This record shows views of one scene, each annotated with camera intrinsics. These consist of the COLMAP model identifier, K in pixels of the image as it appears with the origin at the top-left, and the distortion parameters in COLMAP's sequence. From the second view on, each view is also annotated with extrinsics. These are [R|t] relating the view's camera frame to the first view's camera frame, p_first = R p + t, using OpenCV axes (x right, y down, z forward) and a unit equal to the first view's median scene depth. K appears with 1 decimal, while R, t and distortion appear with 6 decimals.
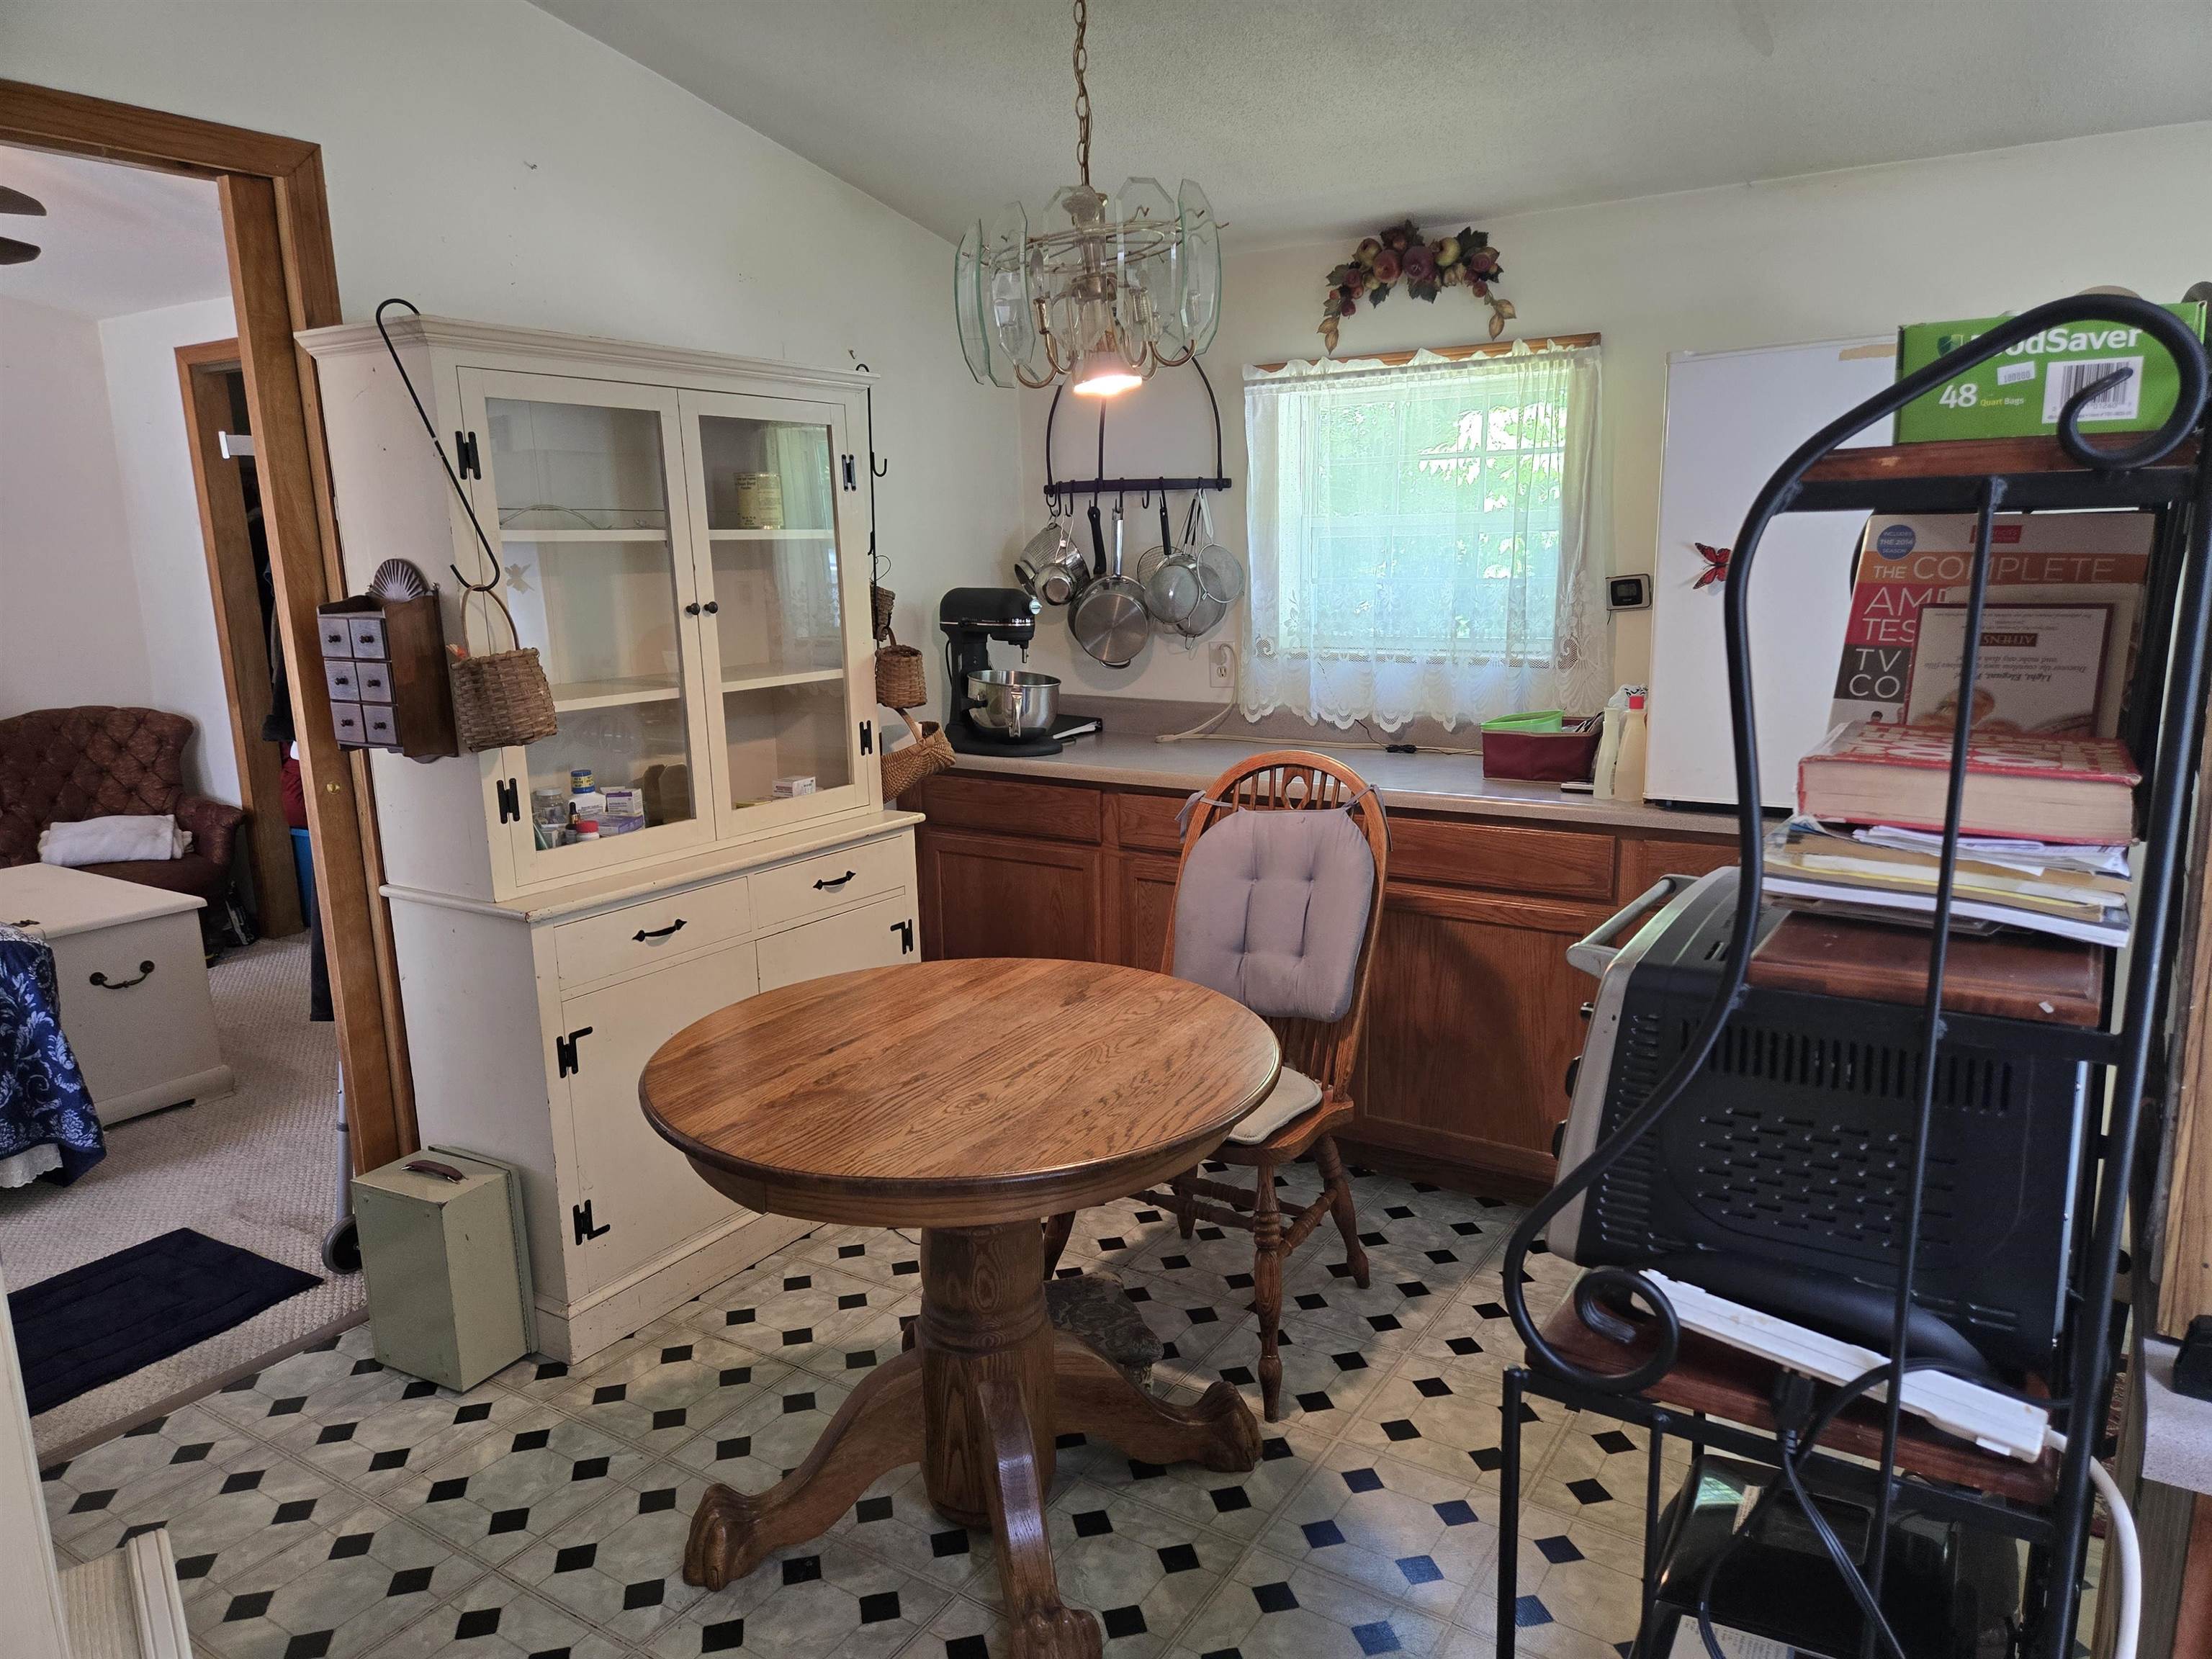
lens RADIAL K [[1482.3, 0, 1116.9], [0, 1482.3, 858.1], [0, 0, 1]] dist [0.073820, -0.063179]
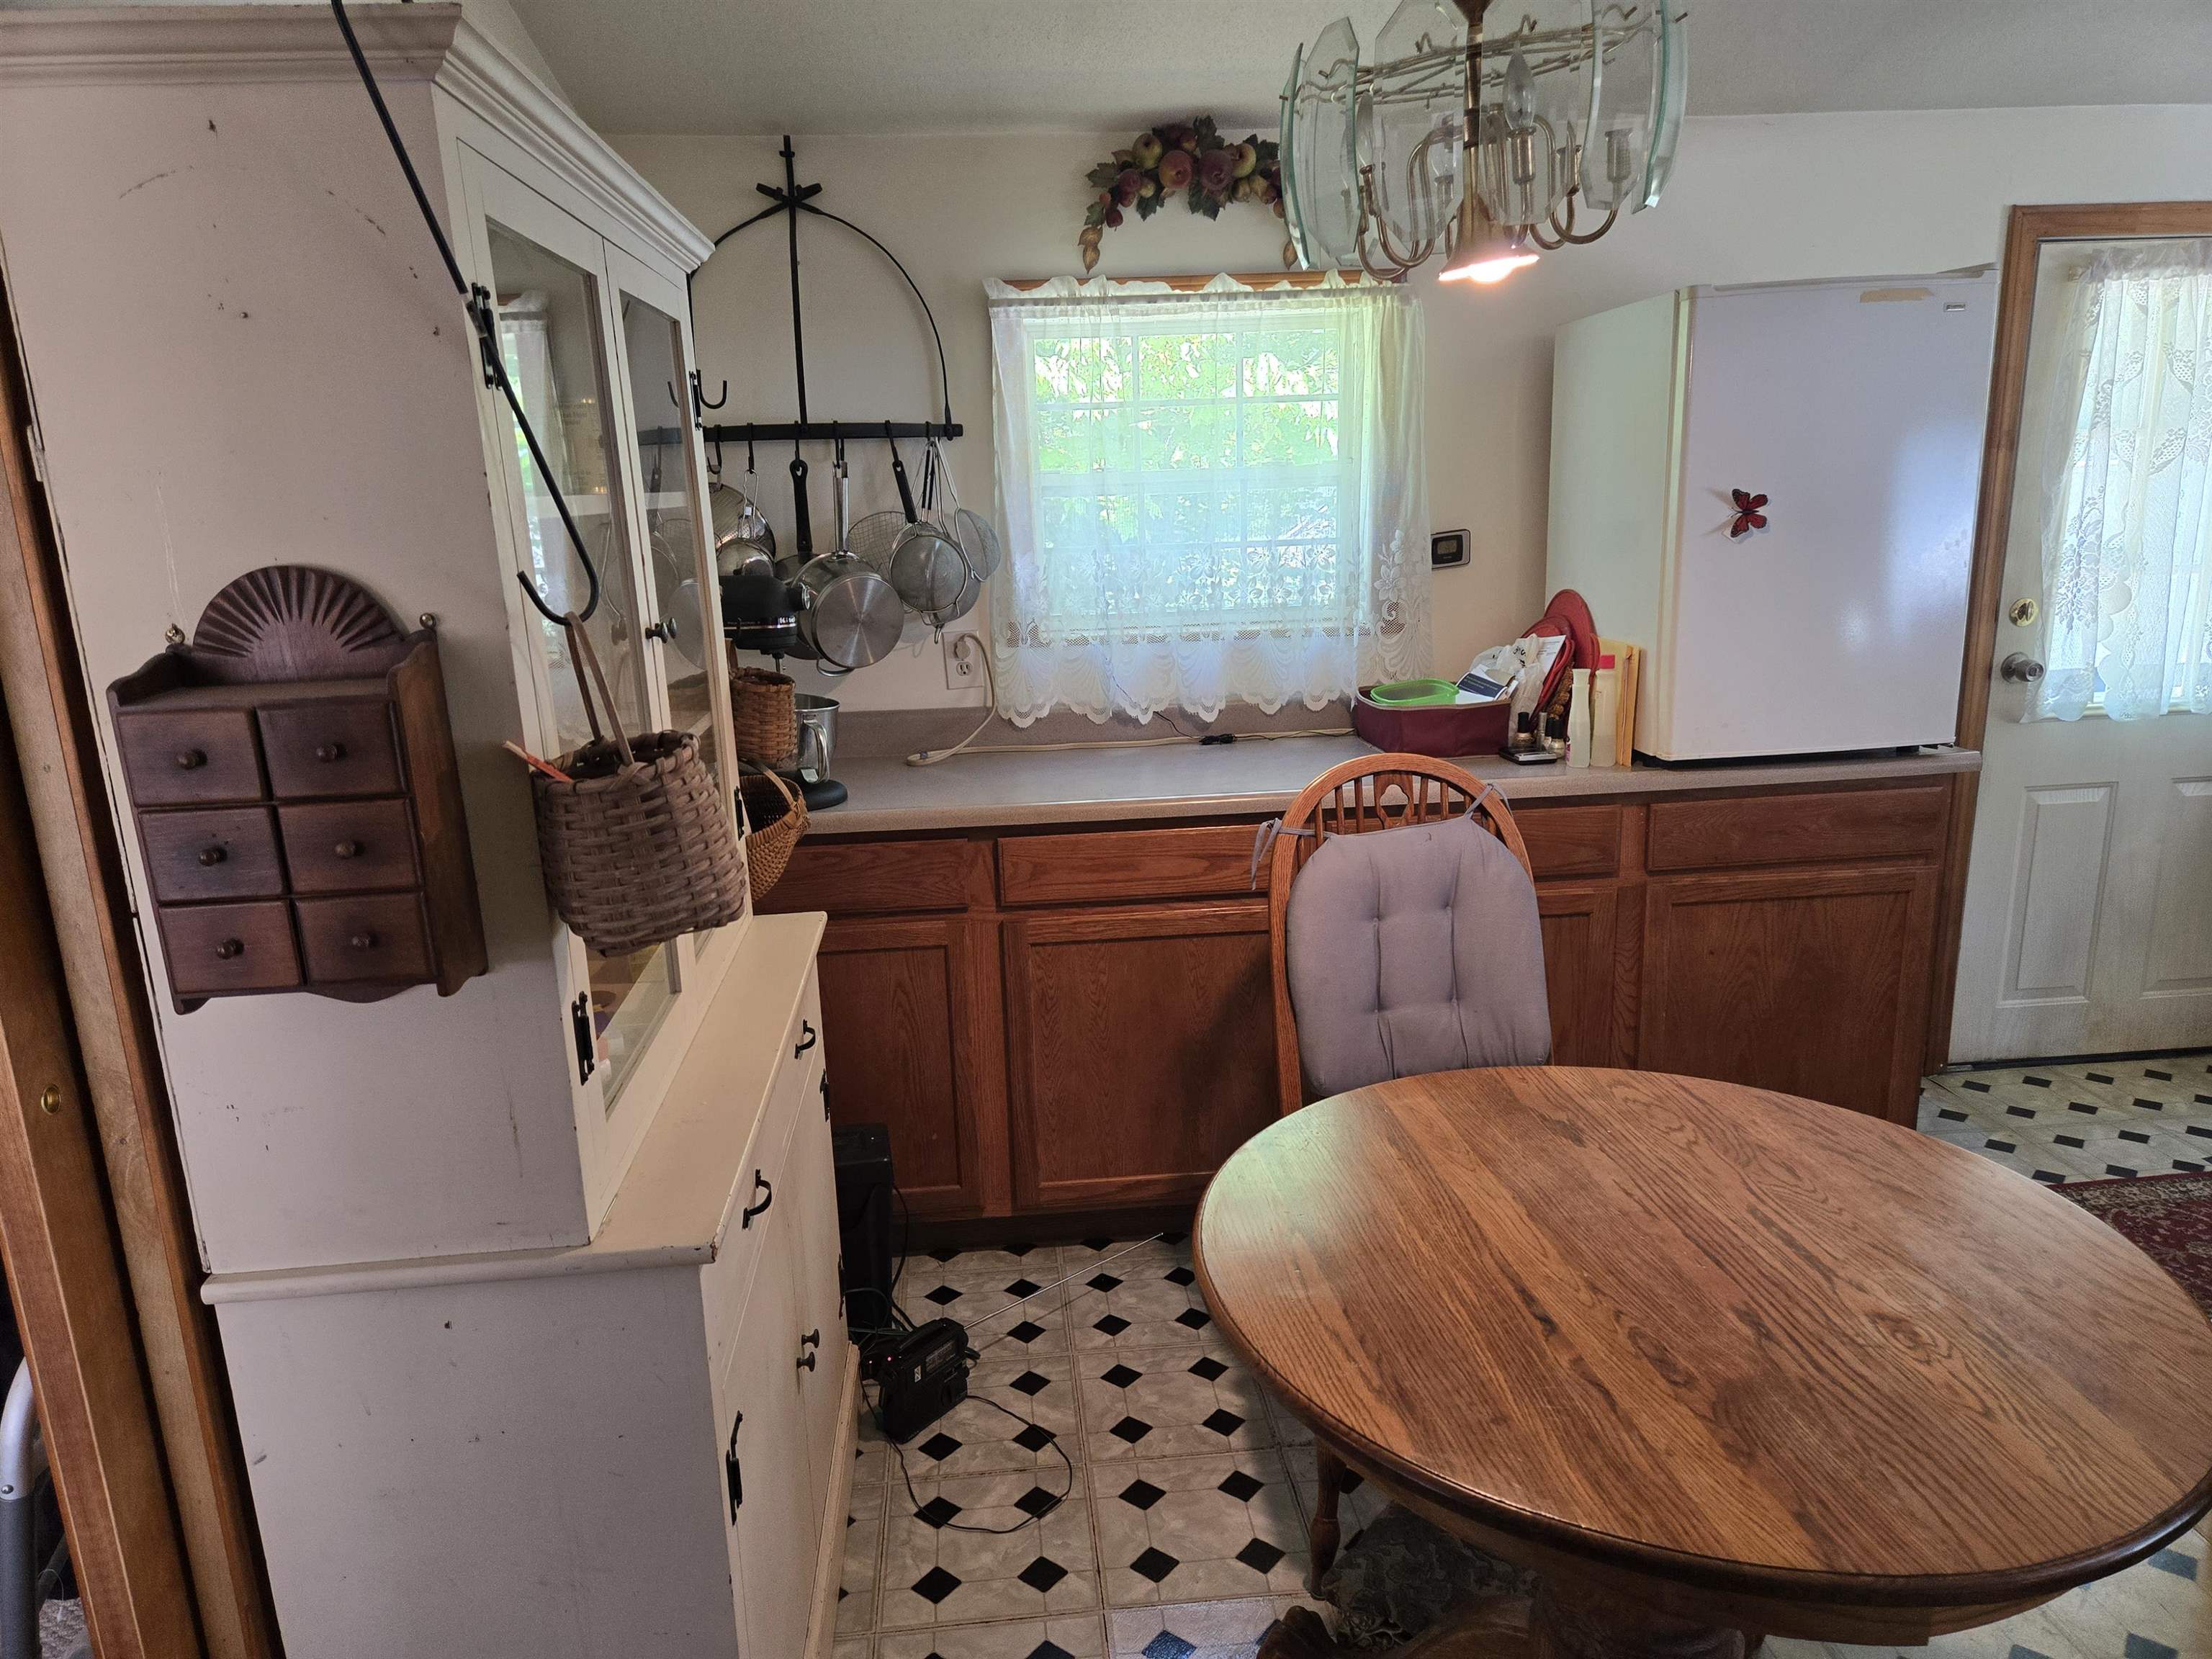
lens RADIAL K [[1482.3, 0, 1102.8], [0, 1482.3, 853.5], [0, 0, 1]] dist [0.073820, -0.063179]
pose [[0.794298, -0.157132, 0.586856, -0.409039], [0.147396, 0.986955, 0.064761, -0.078573], [-0.589377, 0.035061, 0.807097, 0.363444]]
